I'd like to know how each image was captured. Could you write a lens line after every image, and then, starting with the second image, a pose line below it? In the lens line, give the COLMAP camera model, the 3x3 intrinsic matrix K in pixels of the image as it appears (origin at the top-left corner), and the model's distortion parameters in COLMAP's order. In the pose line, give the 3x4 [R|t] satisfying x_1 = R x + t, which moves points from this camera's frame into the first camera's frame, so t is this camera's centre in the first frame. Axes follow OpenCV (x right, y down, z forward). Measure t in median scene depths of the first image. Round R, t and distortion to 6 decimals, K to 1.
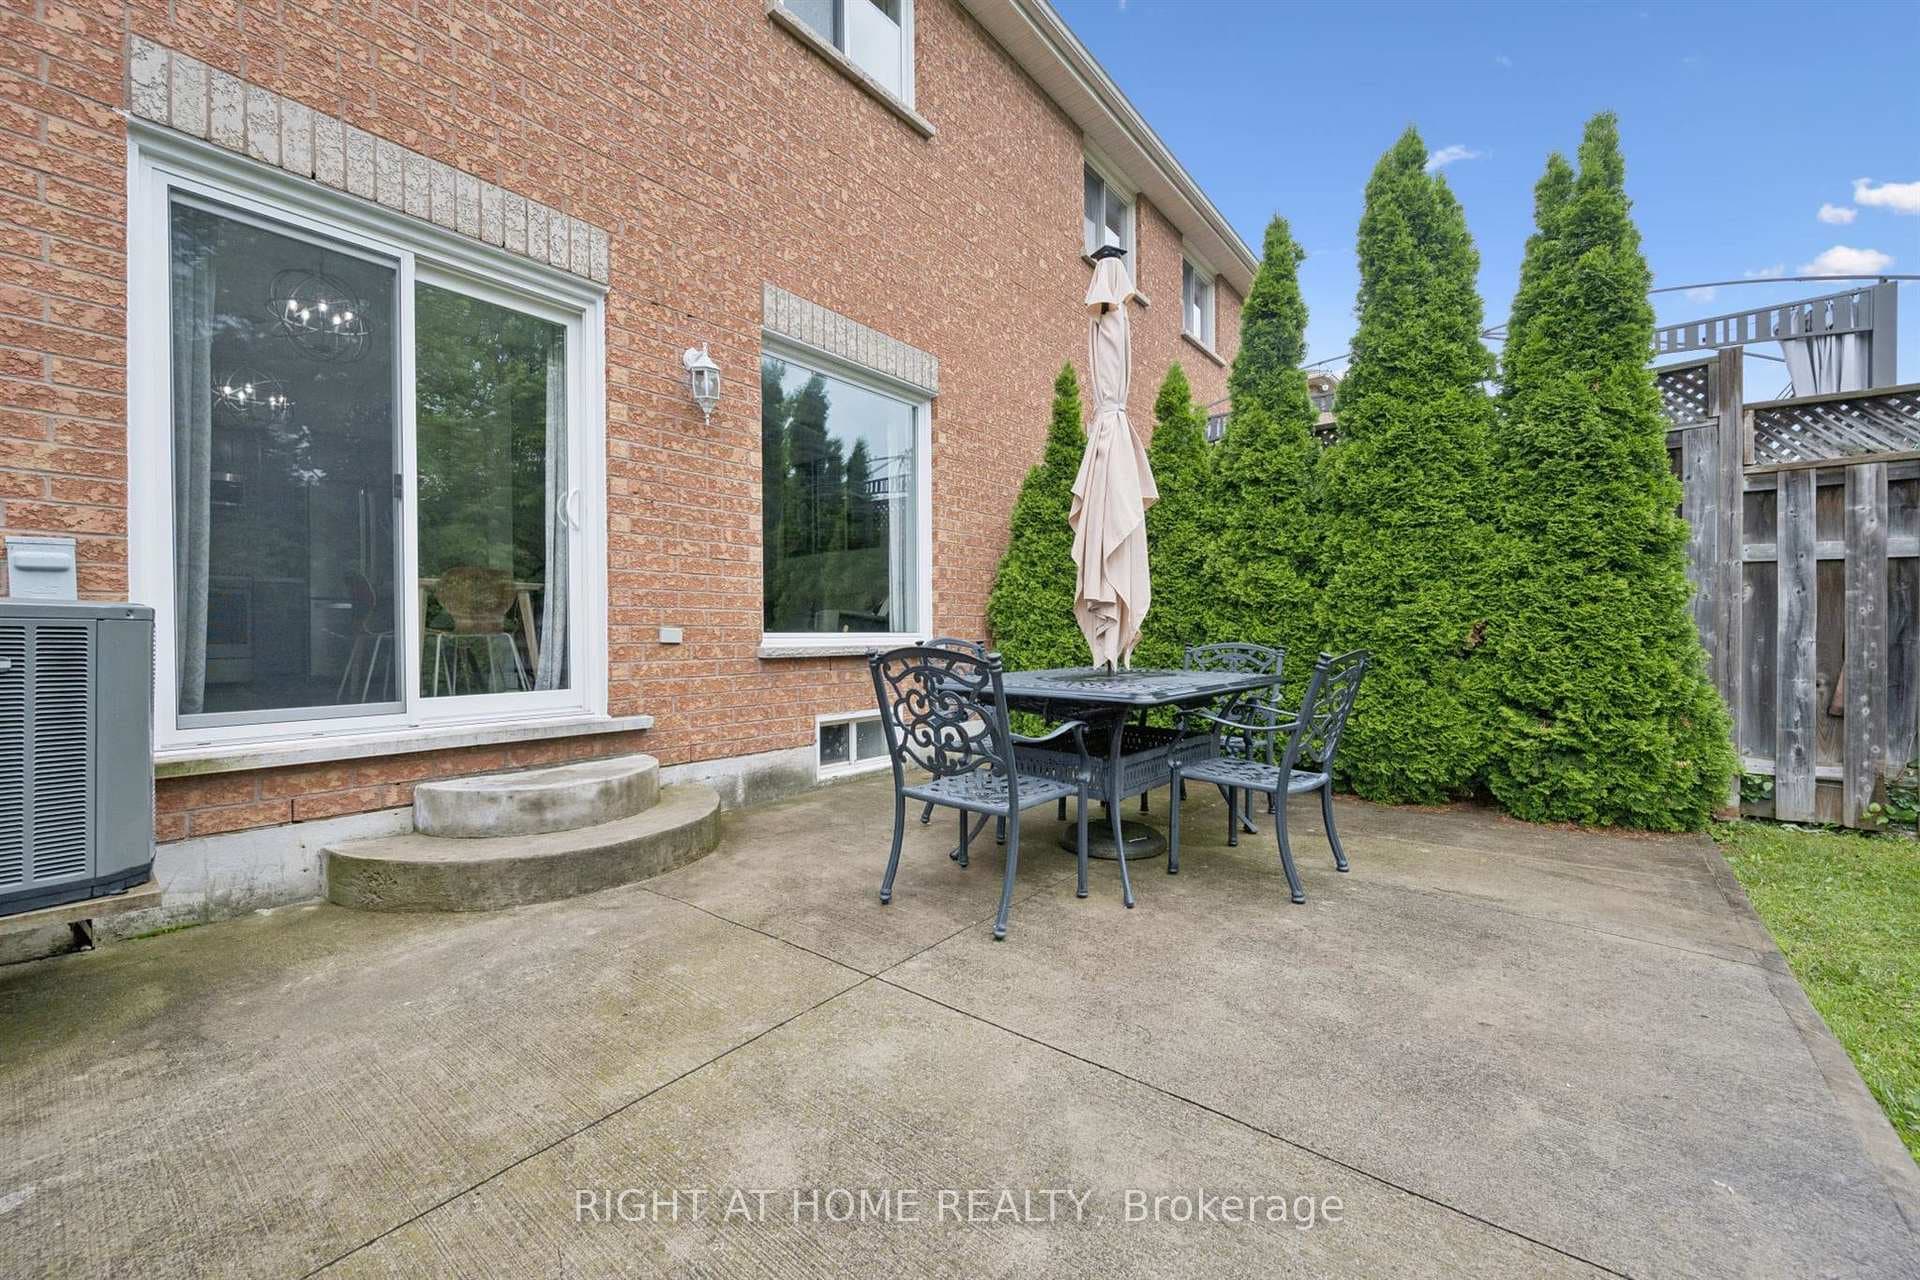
lens RADIAL K [[747.4, 0, 960.0], [0, 747.4, 640.0], [0, 0, 1]] dist [-0.001893, -0.000196]
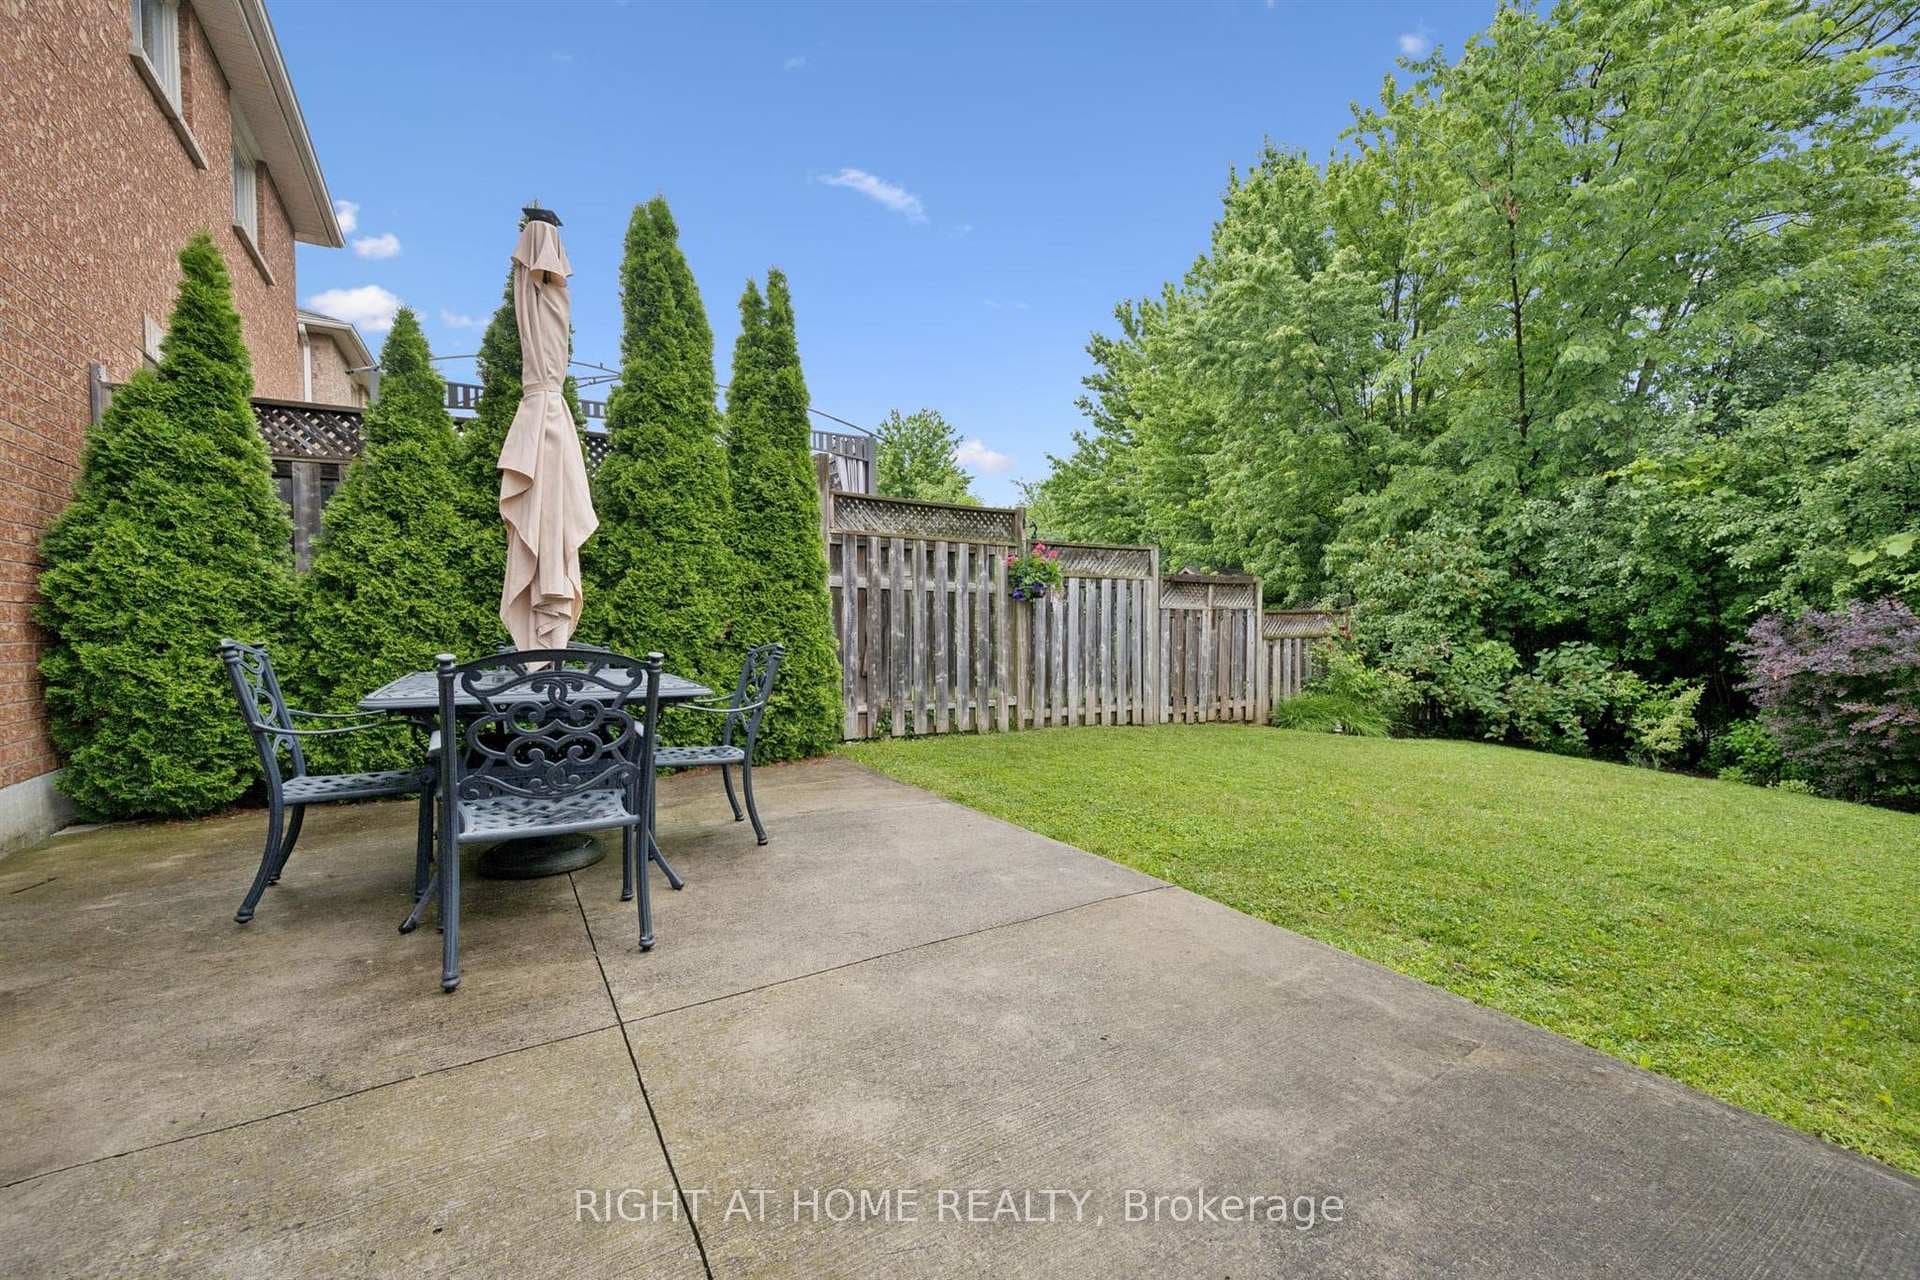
lens RADIAL K [[770.1, 0, 962.5], [0, 770.1, 648.7], [0, 0, 1]] dist [-0.001215, -0.000560]
pose [[0.322505, -0.025676, 0.946220, -0.491217], [0.009567, 0.999669, 0.023865, -0.005829], [-0.946519, 0.001356, 0.322644, 0.191022]]
